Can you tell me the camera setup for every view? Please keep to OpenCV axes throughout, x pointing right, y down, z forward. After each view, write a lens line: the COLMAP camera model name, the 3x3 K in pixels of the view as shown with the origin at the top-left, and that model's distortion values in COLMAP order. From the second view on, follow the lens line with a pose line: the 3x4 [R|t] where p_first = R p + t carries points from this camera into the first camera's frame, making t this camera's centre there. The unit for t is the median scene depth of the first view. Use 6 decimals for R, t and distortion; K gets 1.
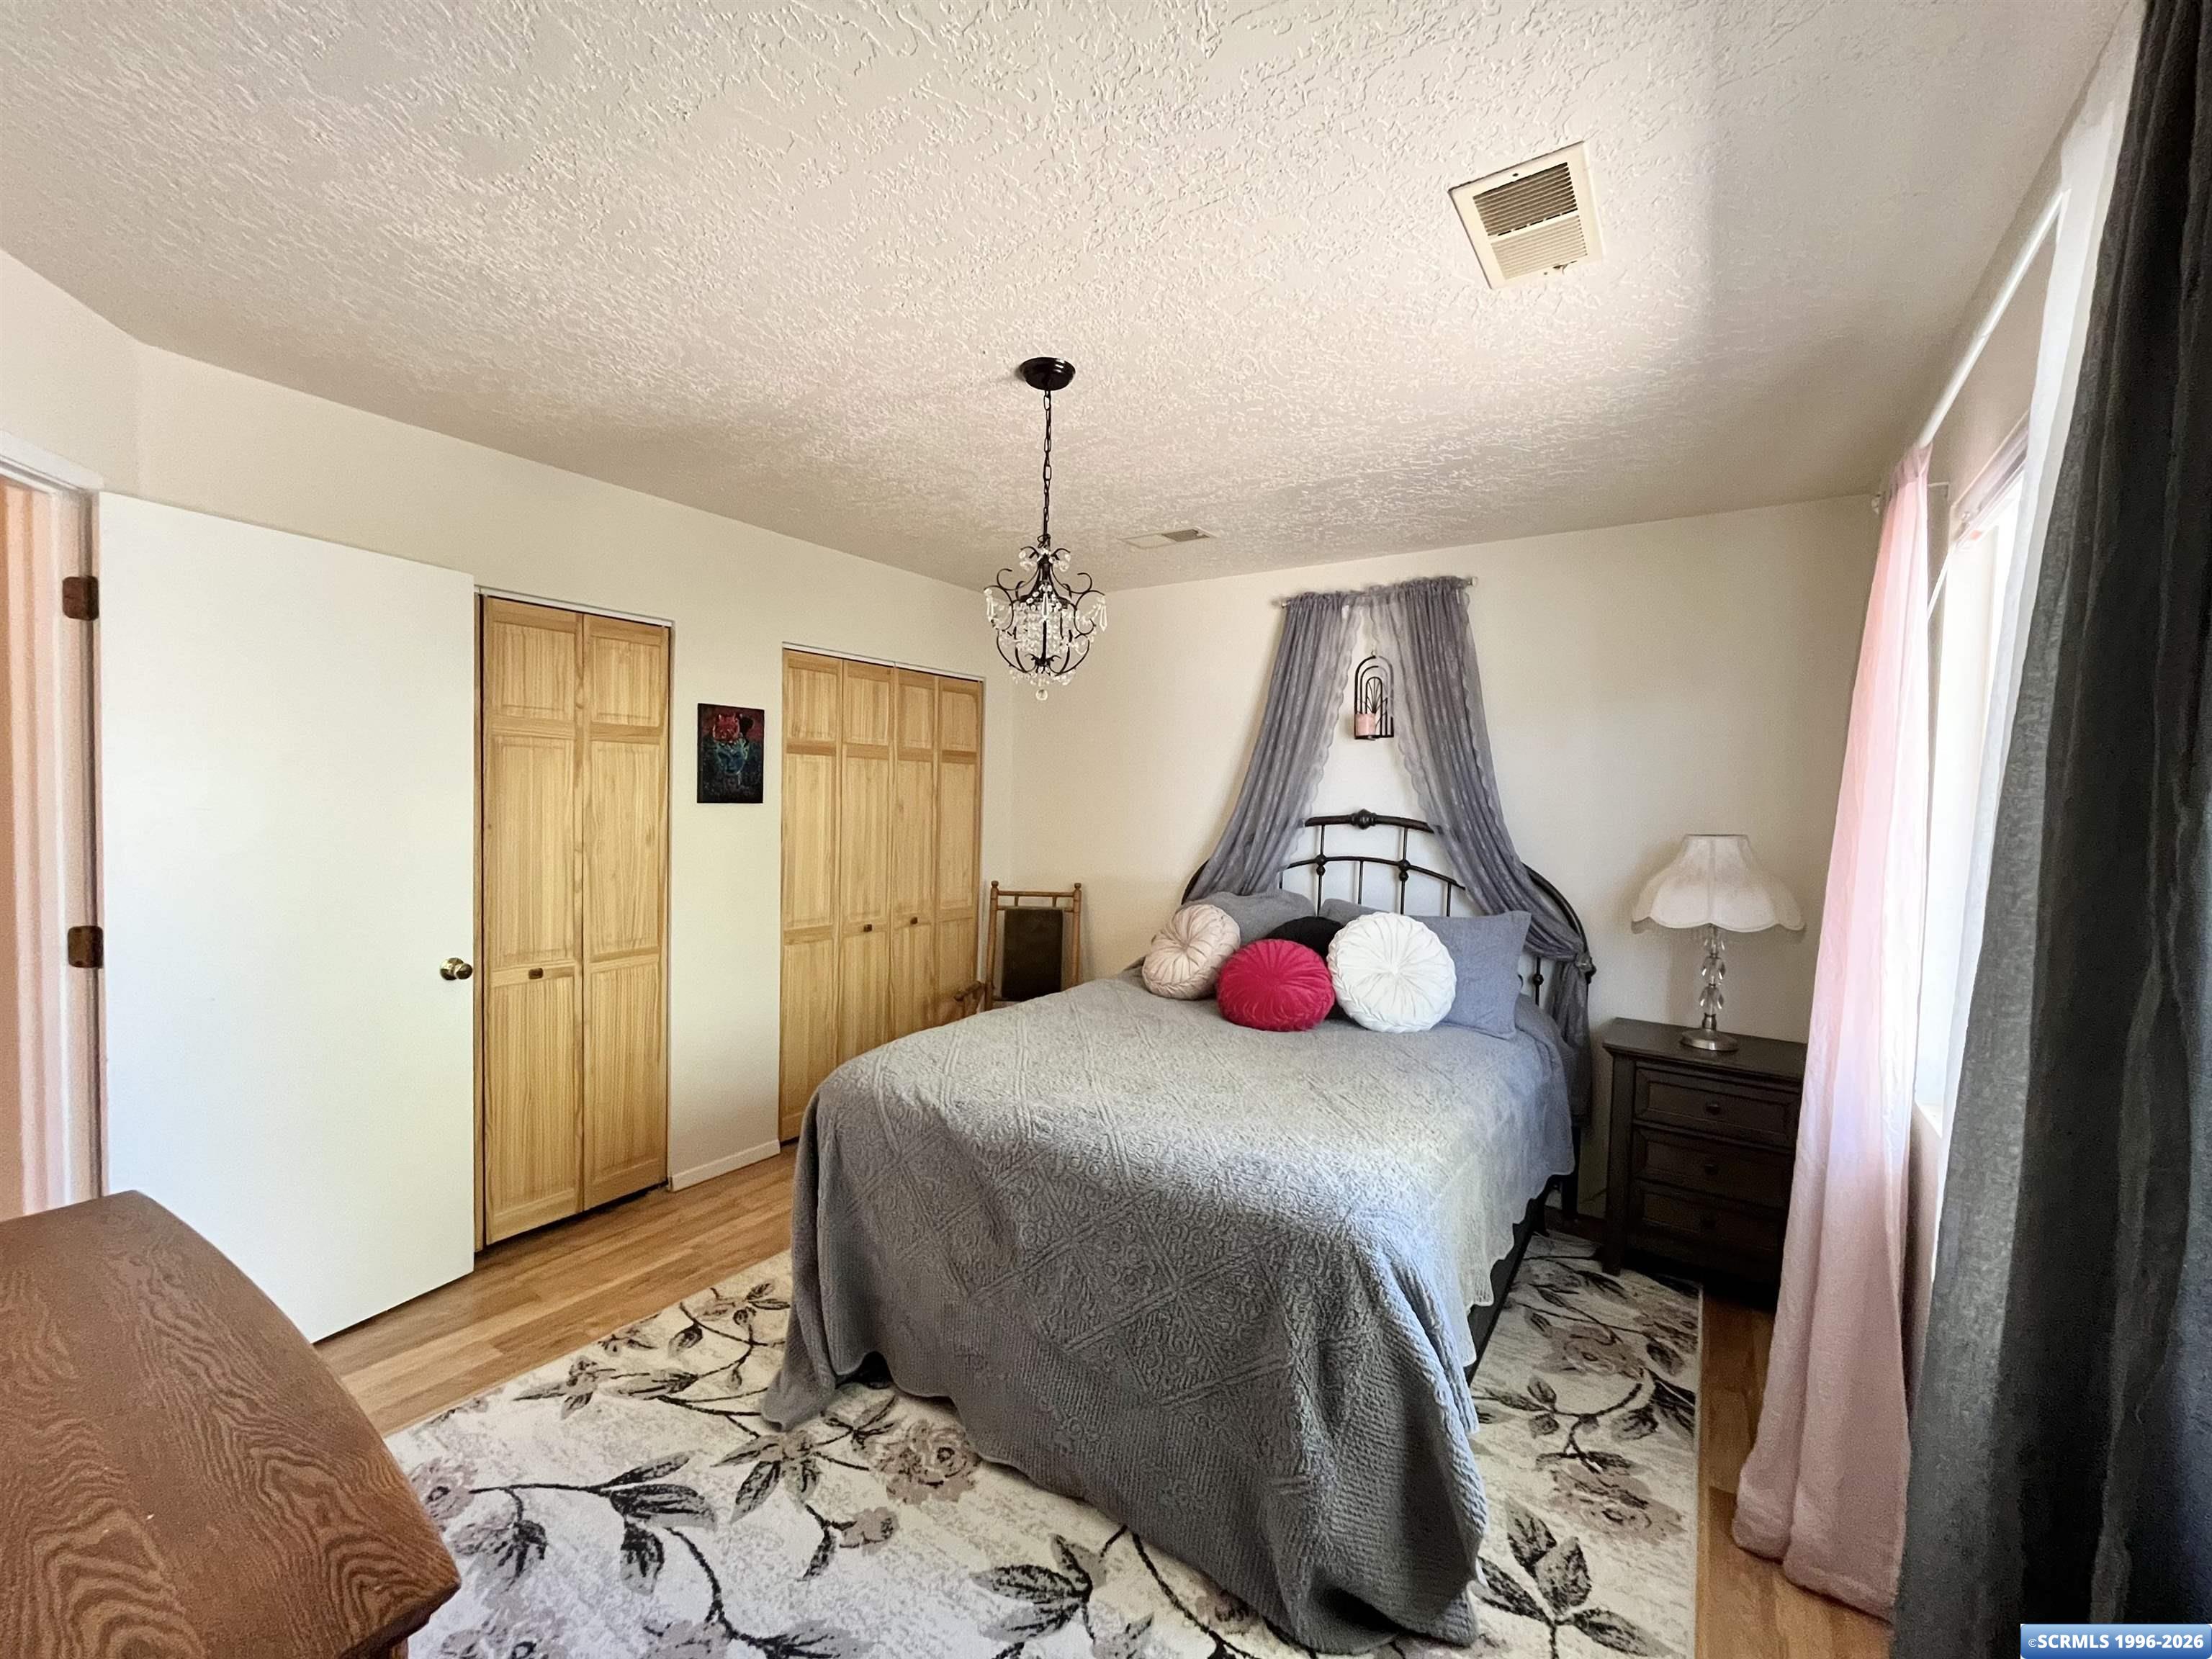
lens RADIAL K [[891.5, 0, 1100.3], [0, 891.5, 823.5], [0, 0, 1]] dist [-0.005416, -0.000936]
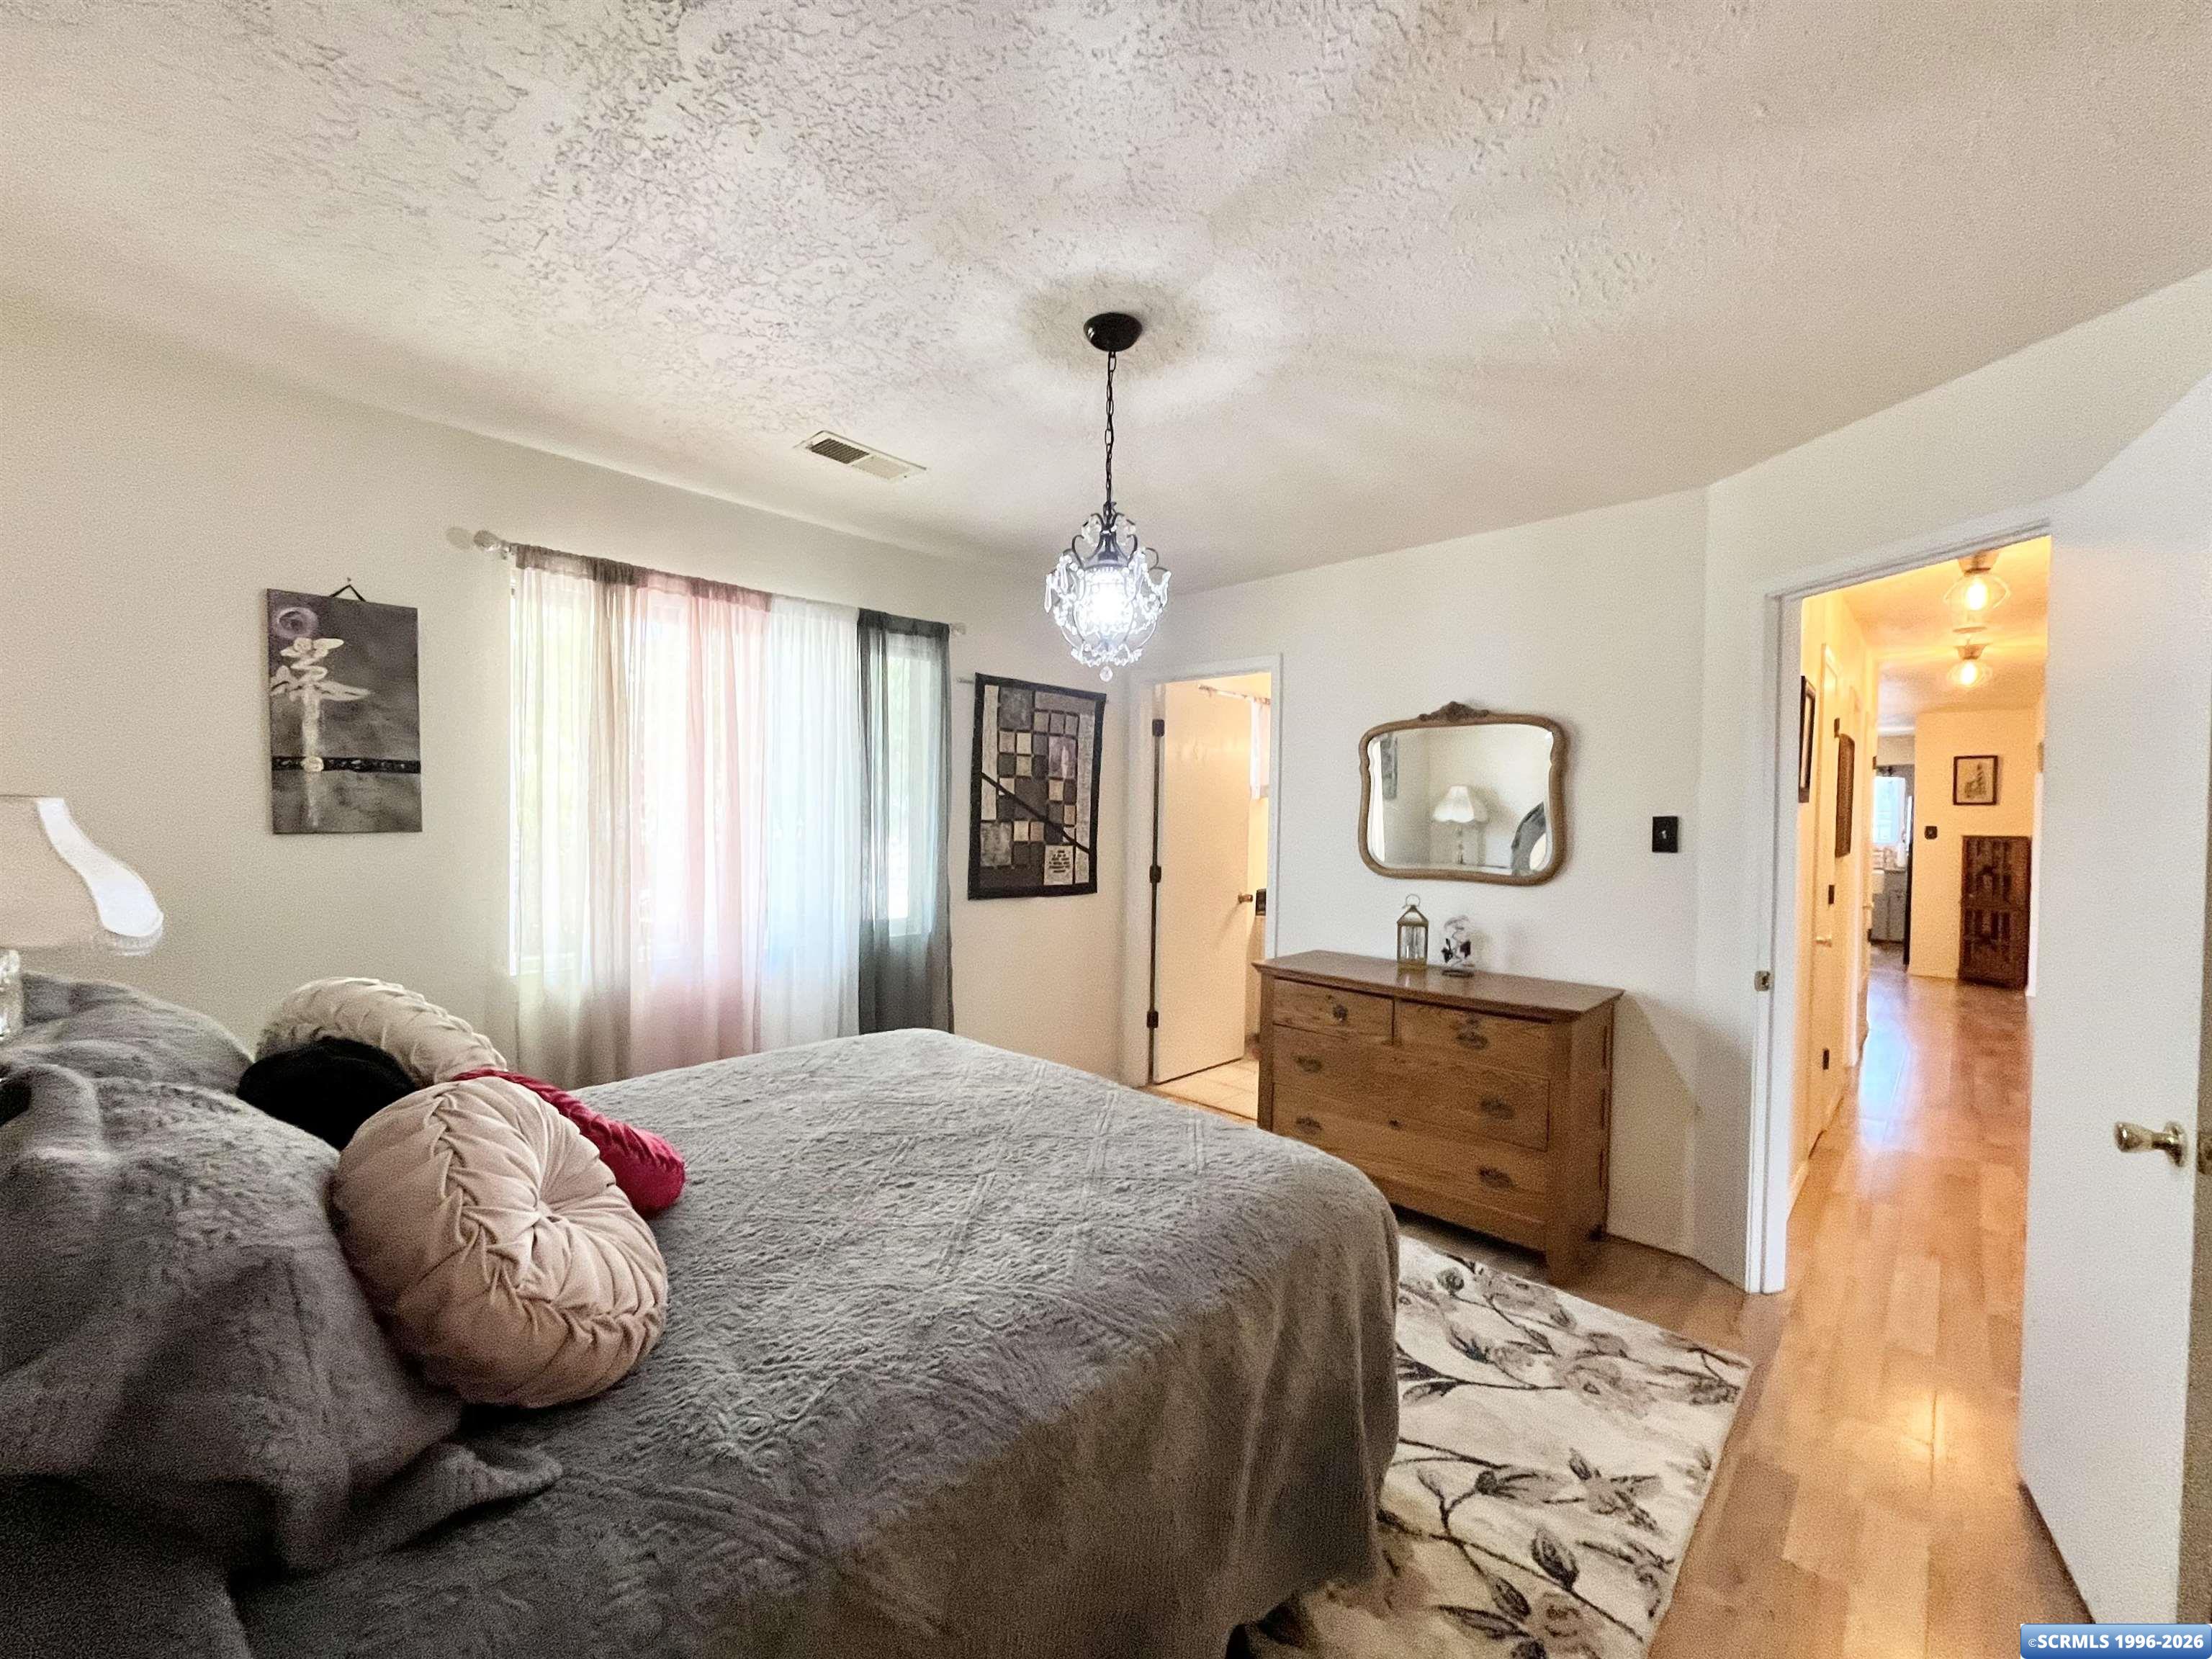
lens RADIAL K [[891.5, 0, 1094.2], [0, 891.5, 835.9], [0, 0, 1]] dist [-0.005416, -0.000936]
pose [[-0.984849, -0.046830, 0.166974, -0.208052], [-0.037778, 0.997660, 0.056984, -0.028585], [-0.169252, 0.049812, -0.984313, 1.874268]]
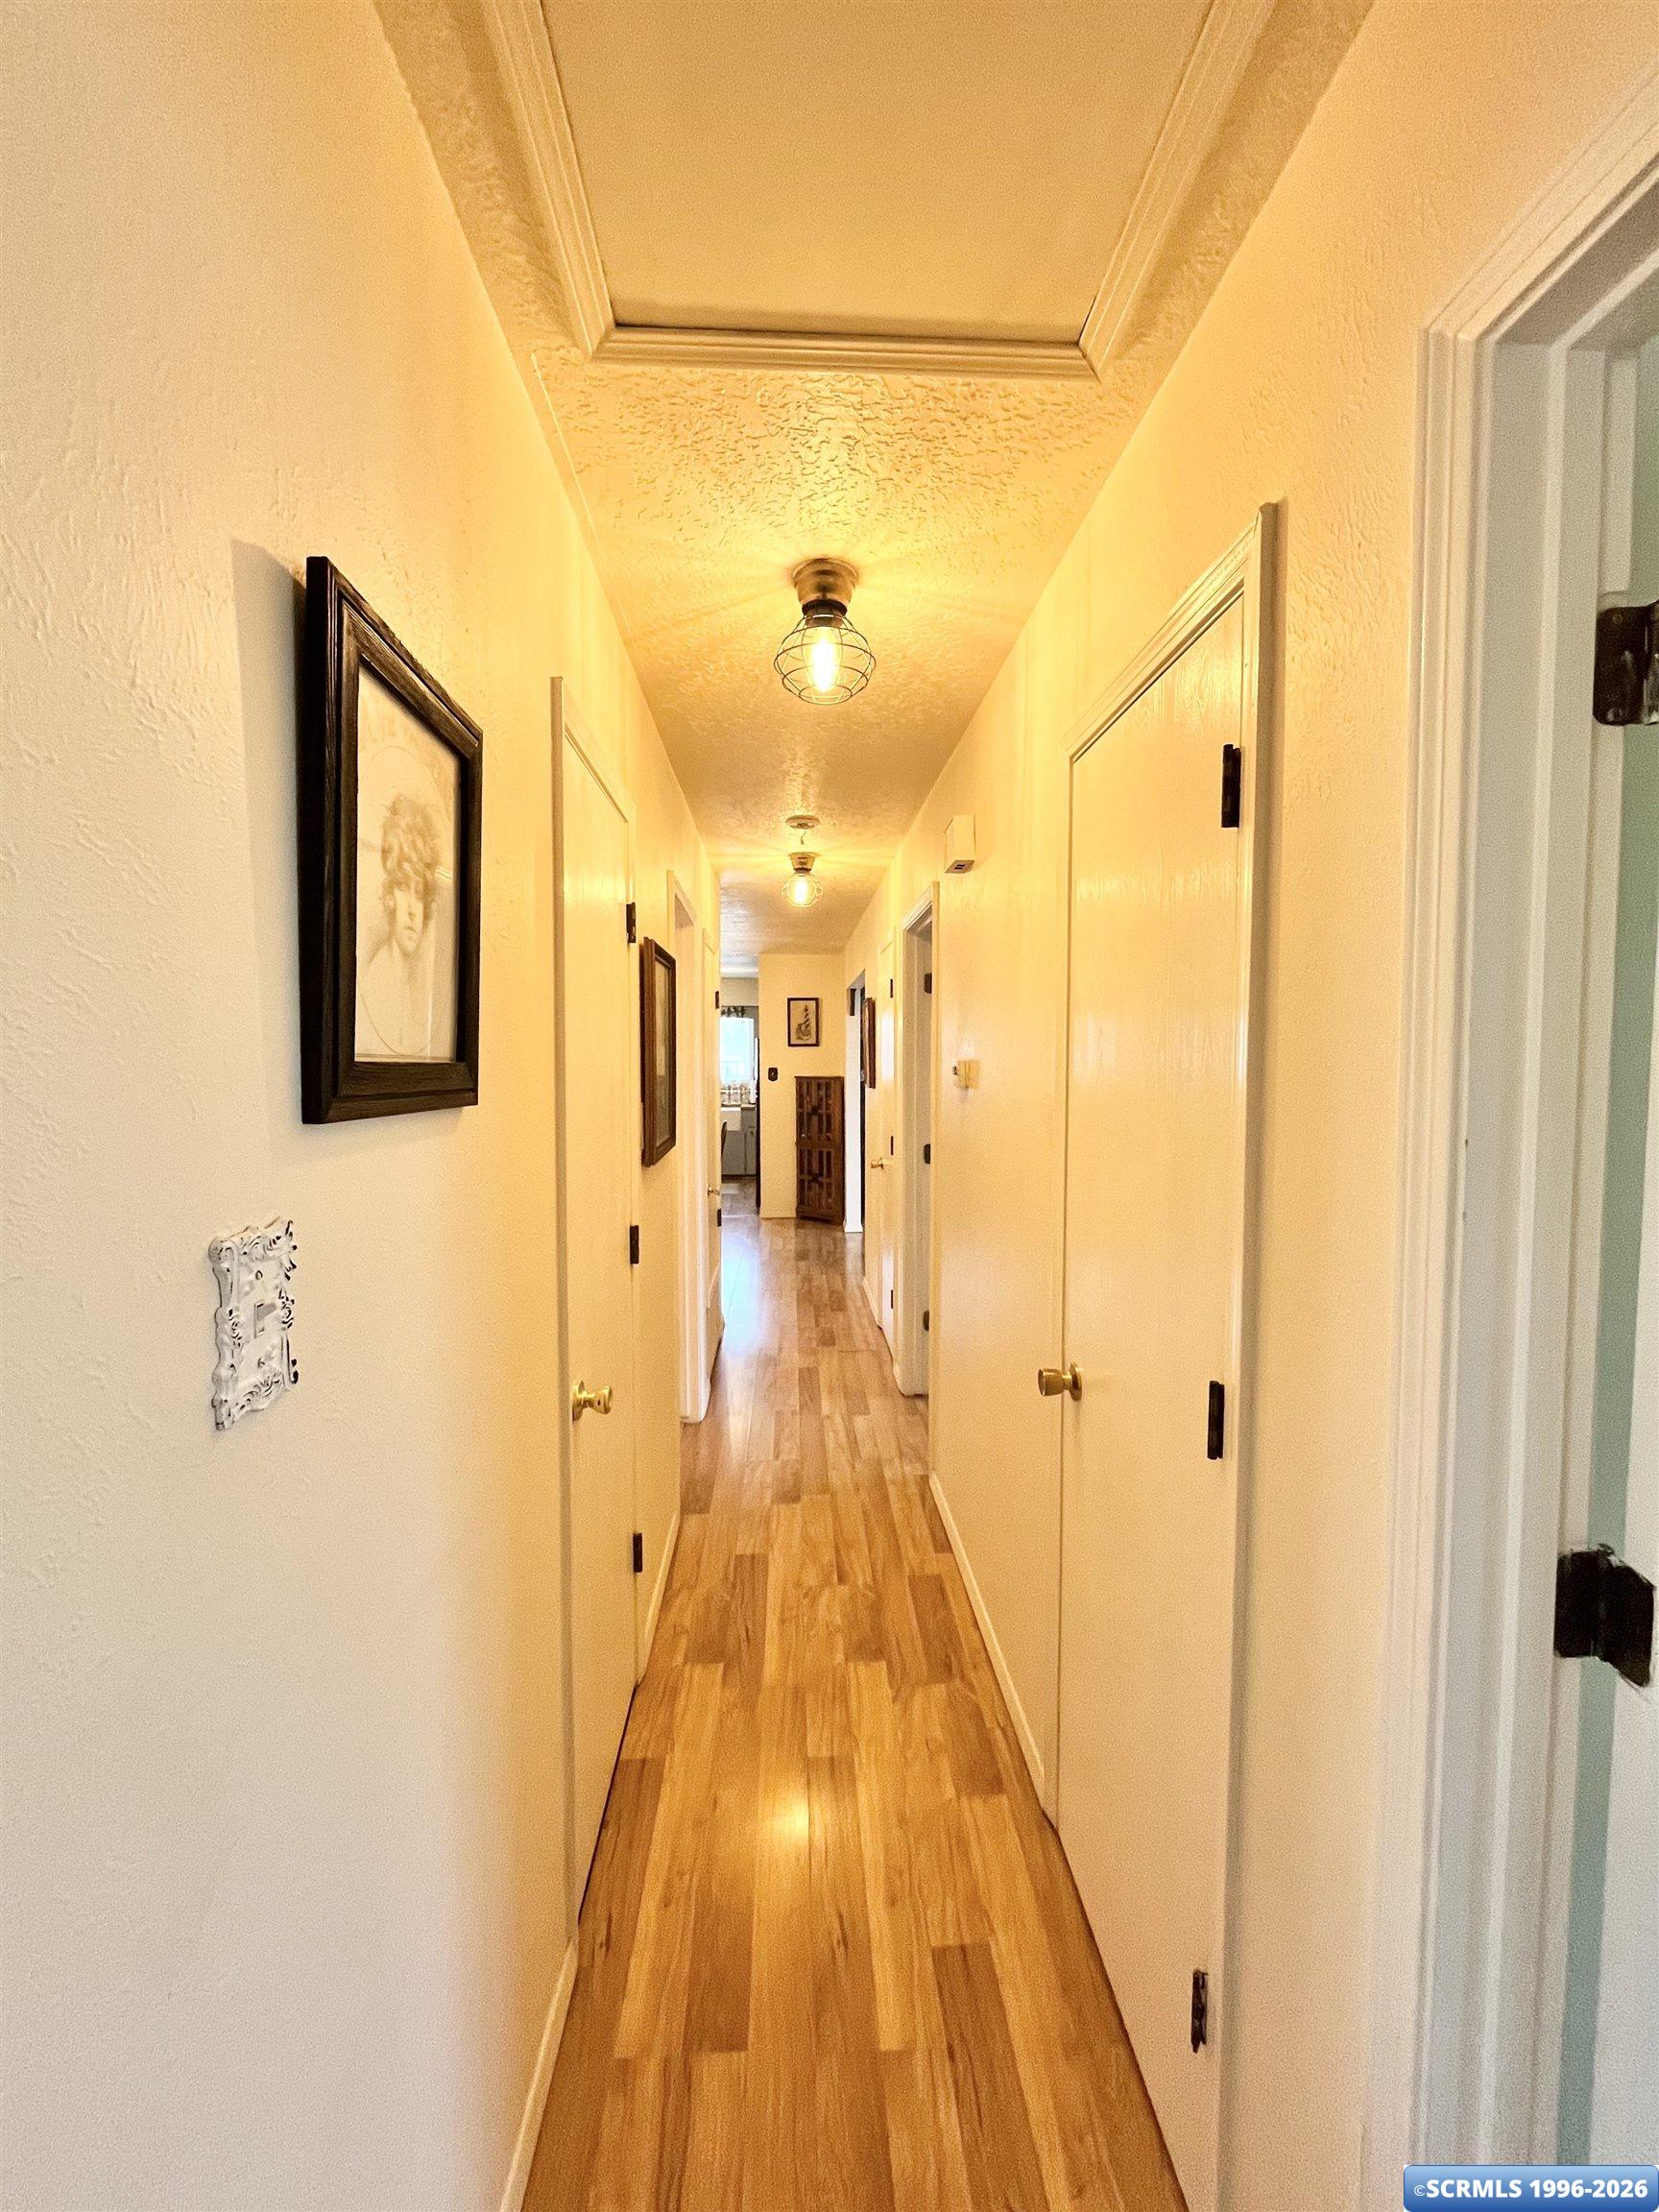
lens RADIAL K [[891.5, 0, 821.9], [0, 891.5, 1096.7], [0, 0, 1]] dist [-0.005416, -0.000936]
pose [[-0.800634, -0.004502, -0.599137, -0.474664], [-0.045774, 0.997509, 0.053672, -0.045655], [0.597403, 0.070397, -0.798845, 1.475209]]
